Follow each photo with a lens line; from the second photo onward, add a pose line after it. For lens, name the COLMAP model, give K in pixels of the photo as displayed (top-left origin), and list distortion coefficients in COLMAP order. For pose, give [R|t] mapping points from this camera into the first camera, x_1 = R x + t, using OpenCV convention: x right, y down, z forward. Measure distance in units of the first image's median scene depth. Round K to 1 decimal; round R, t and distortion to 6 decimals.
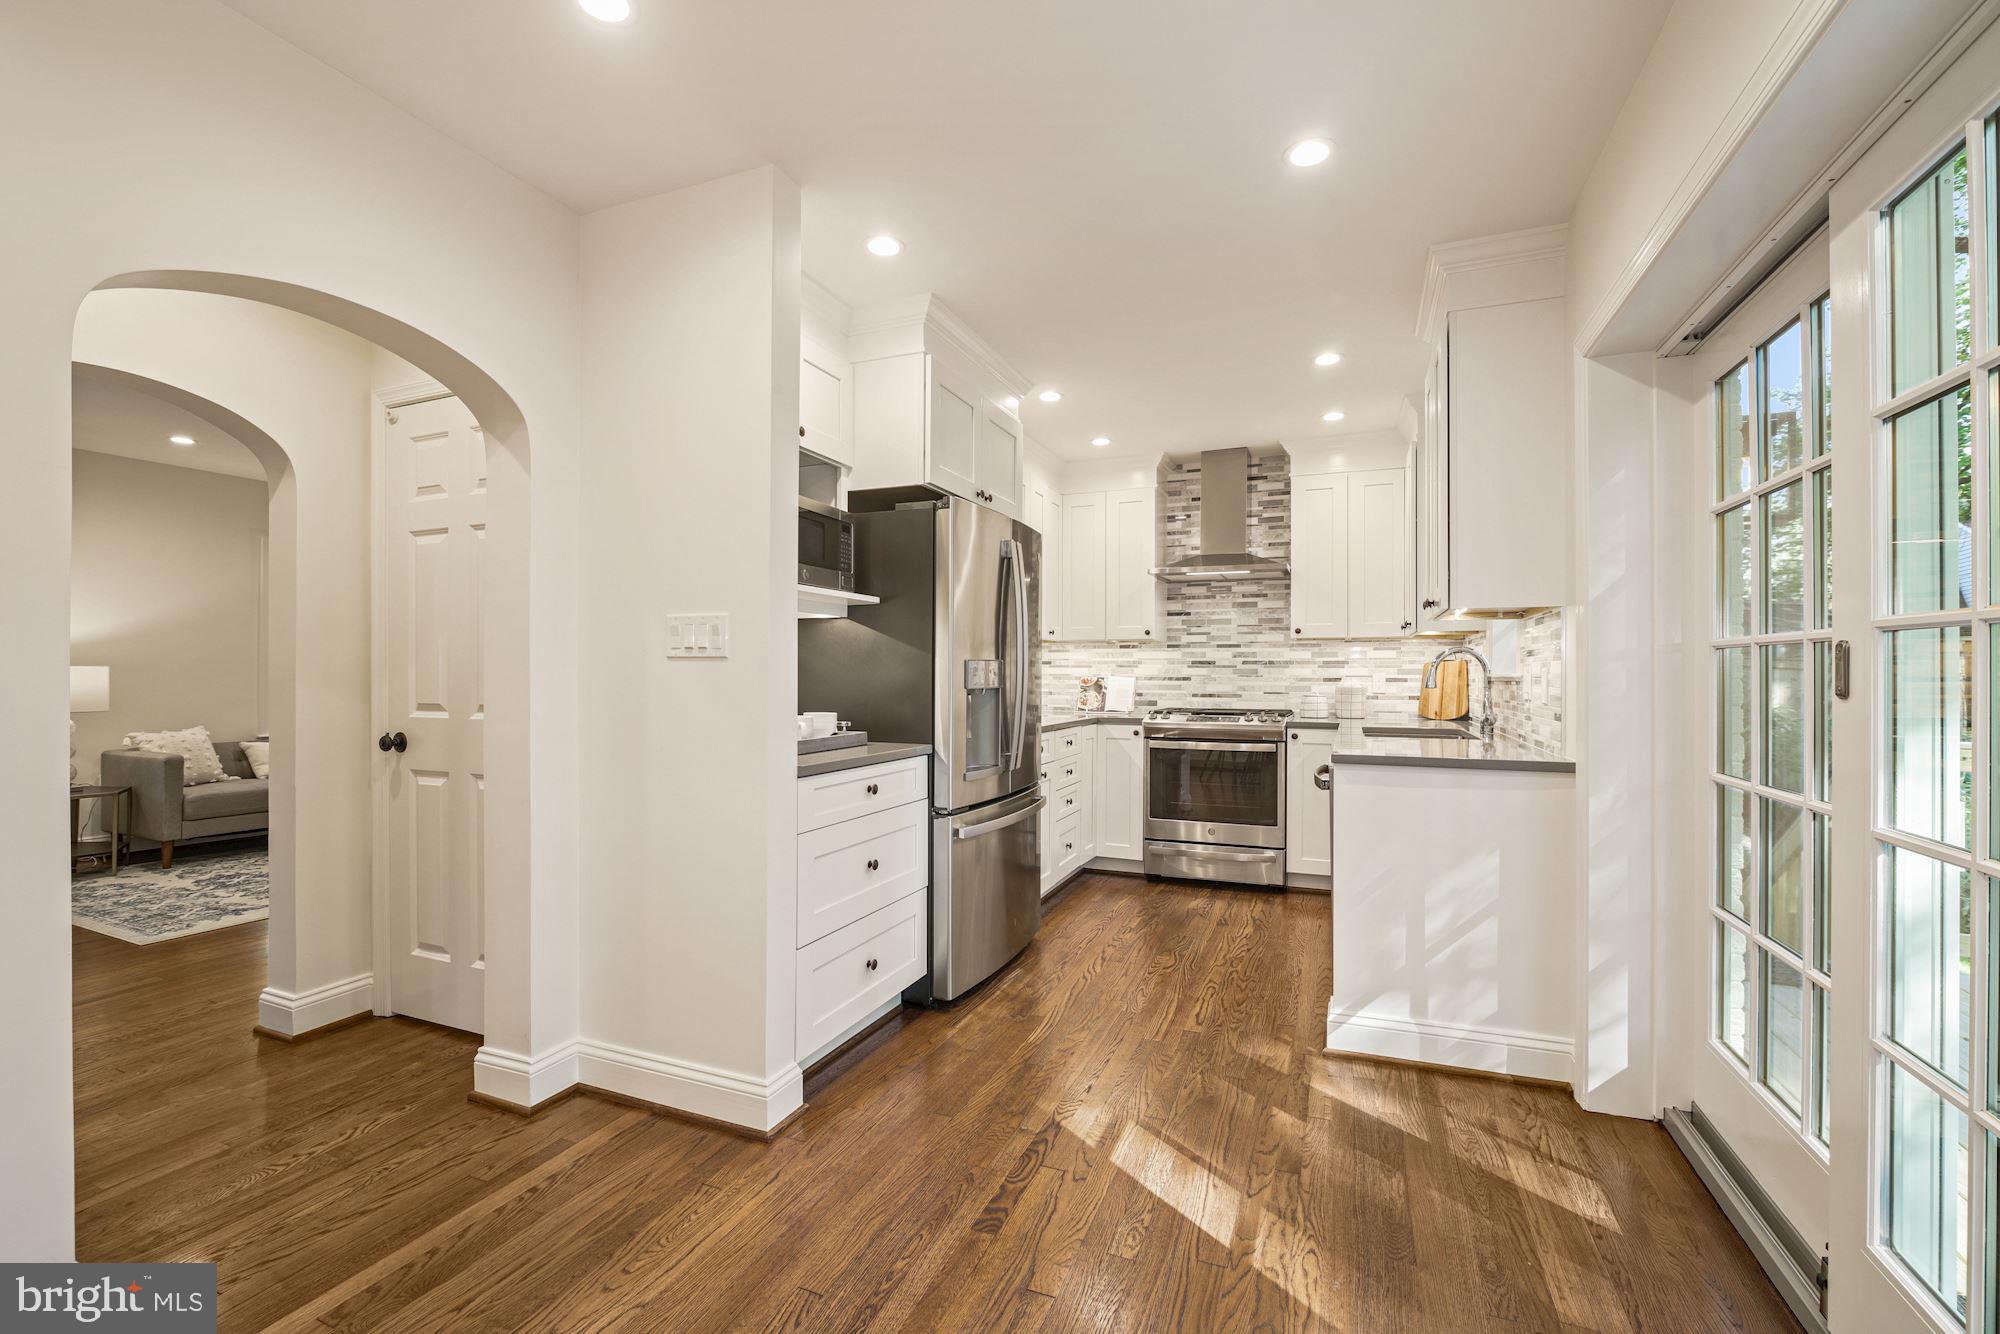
lens RADIAL K [[856.1, 0, 1011.1], [0, 856.1, 669.6], [0, 0, 1]] dist [-0.018370, 0.002178]
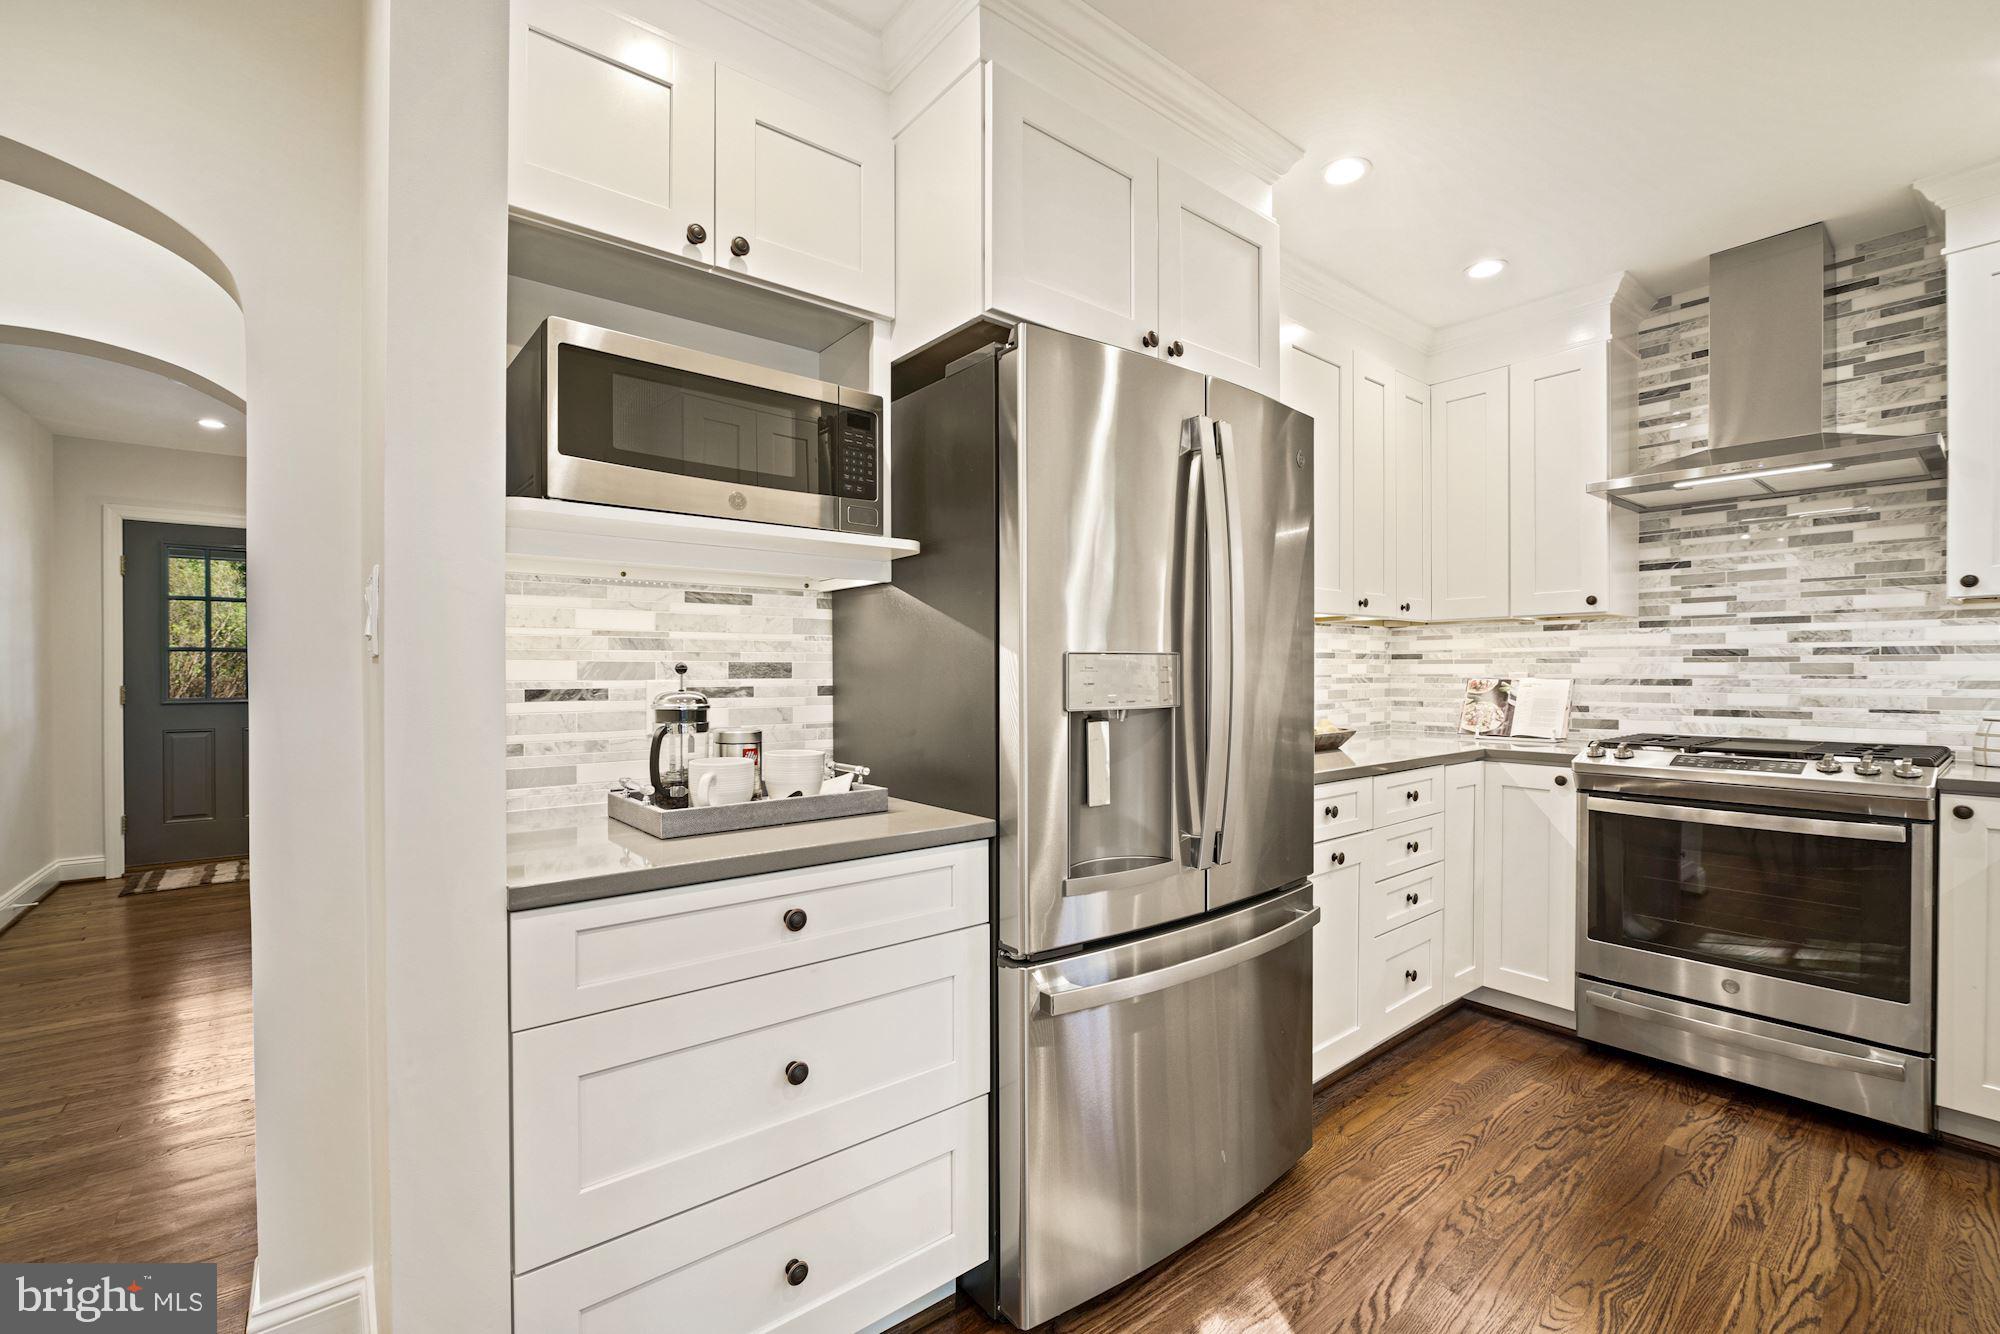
lens RADIAL K [[856.1, 0, 998.0], [0, 856.1, 673.8], [0, 0, 1]] dist [-0.018370, 0.002178]
pose [[0.871945, -0.002982, -0.489595, 0.096871], [0.007449, 0.999947, 0.007175, -0.002100], [0.489548, -0.009903, 0.871920, 0.339181]]
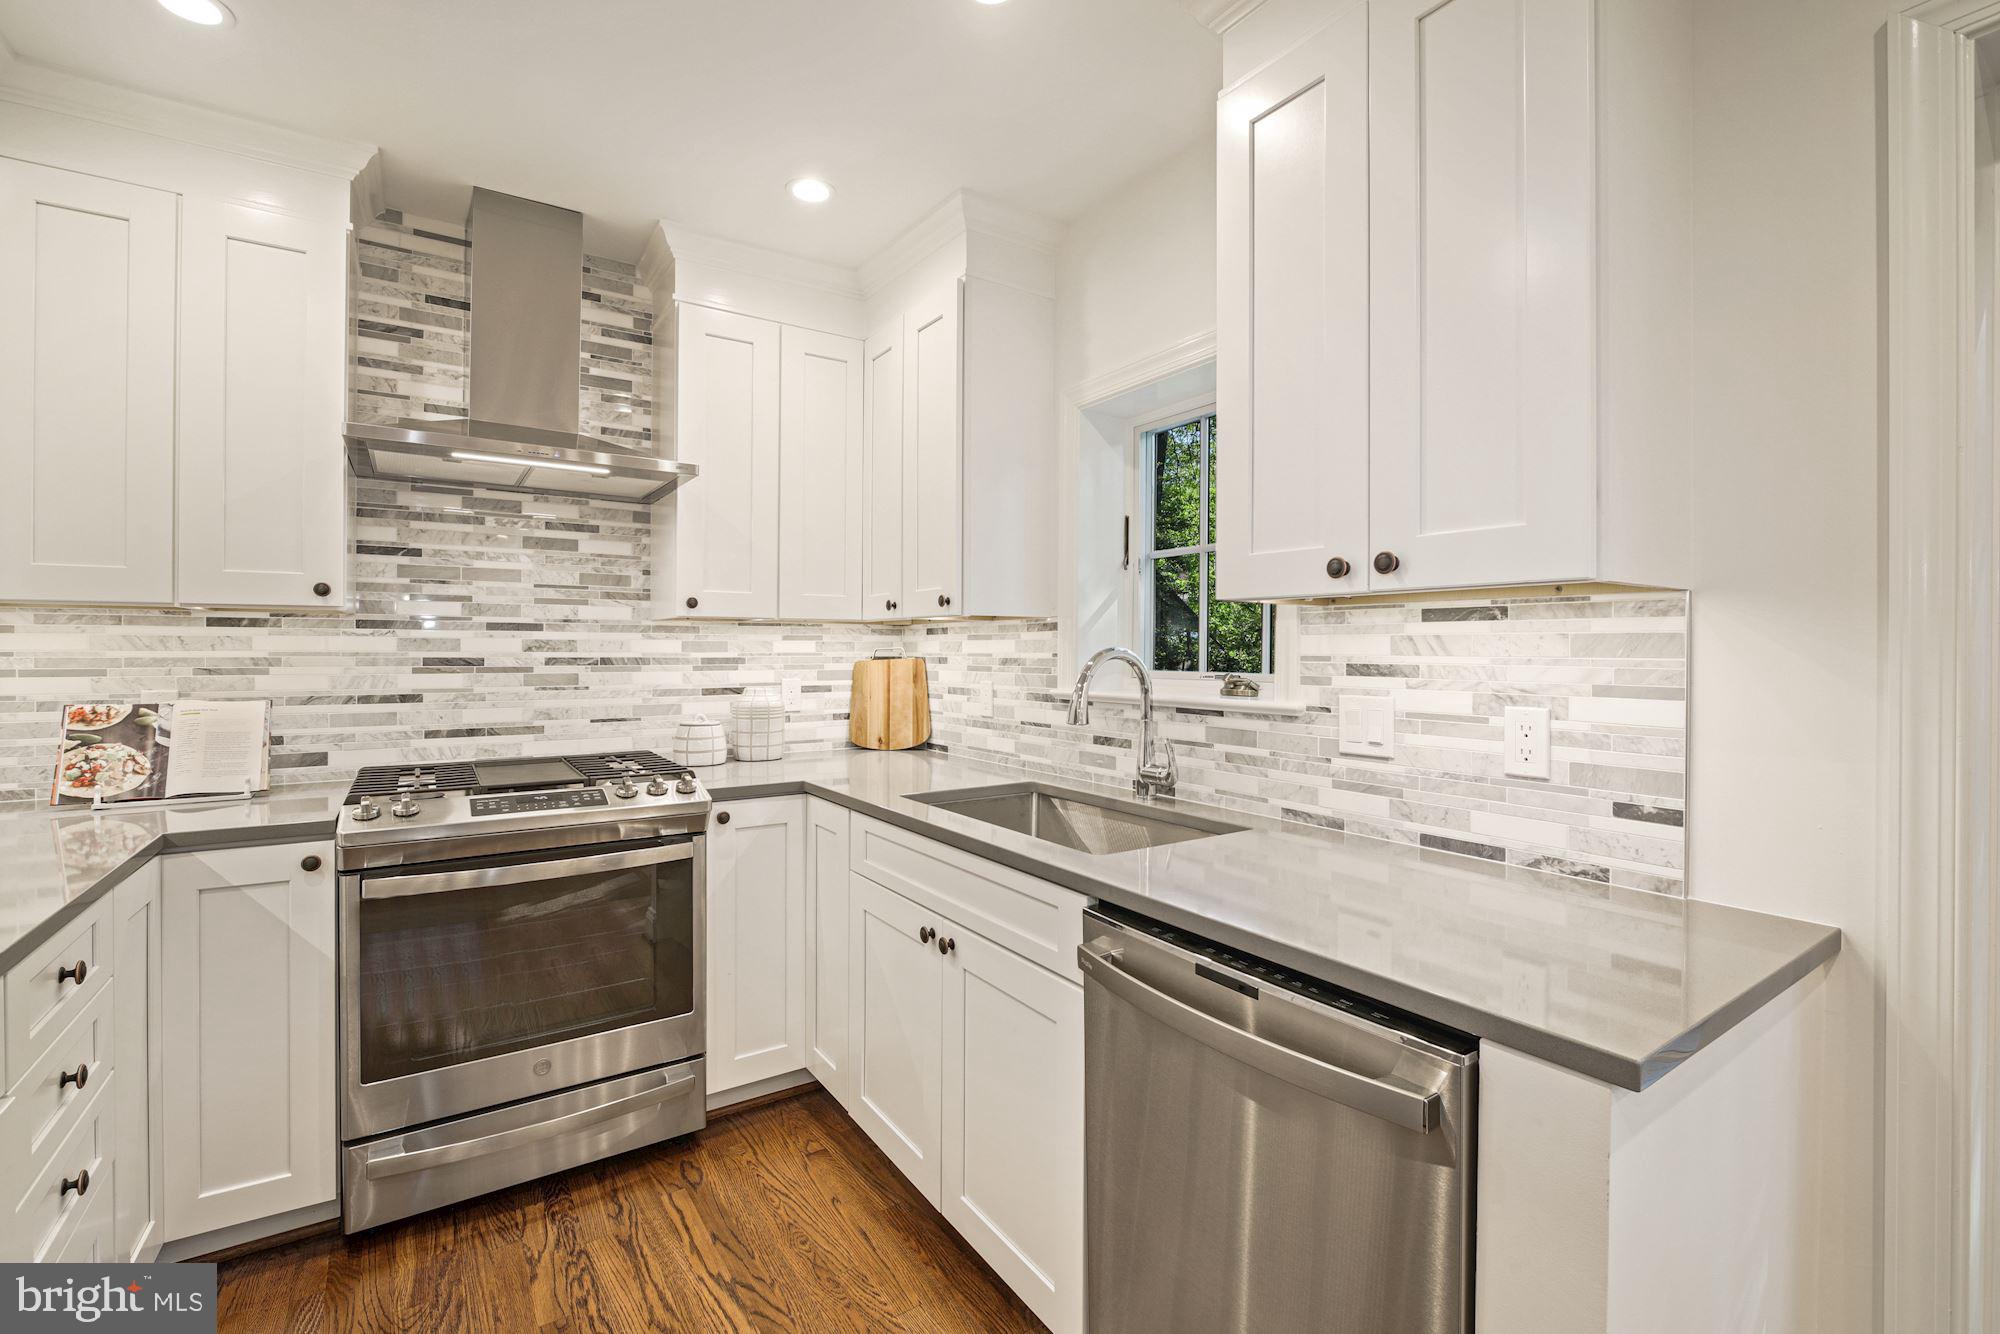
lens RADIAL K [[856.1, 0, 990.9], [0, 856.1, 653.5], [0, 0, 1]] dist [-0.018370, 0.002178]
pose [[0.564677, -0.004626, 0.825299, 0.012585], [-0.005950, 0.999935, 0.009676, -0.020527], [-0.825291, -0.010375, 0.564613, 0.554754]]
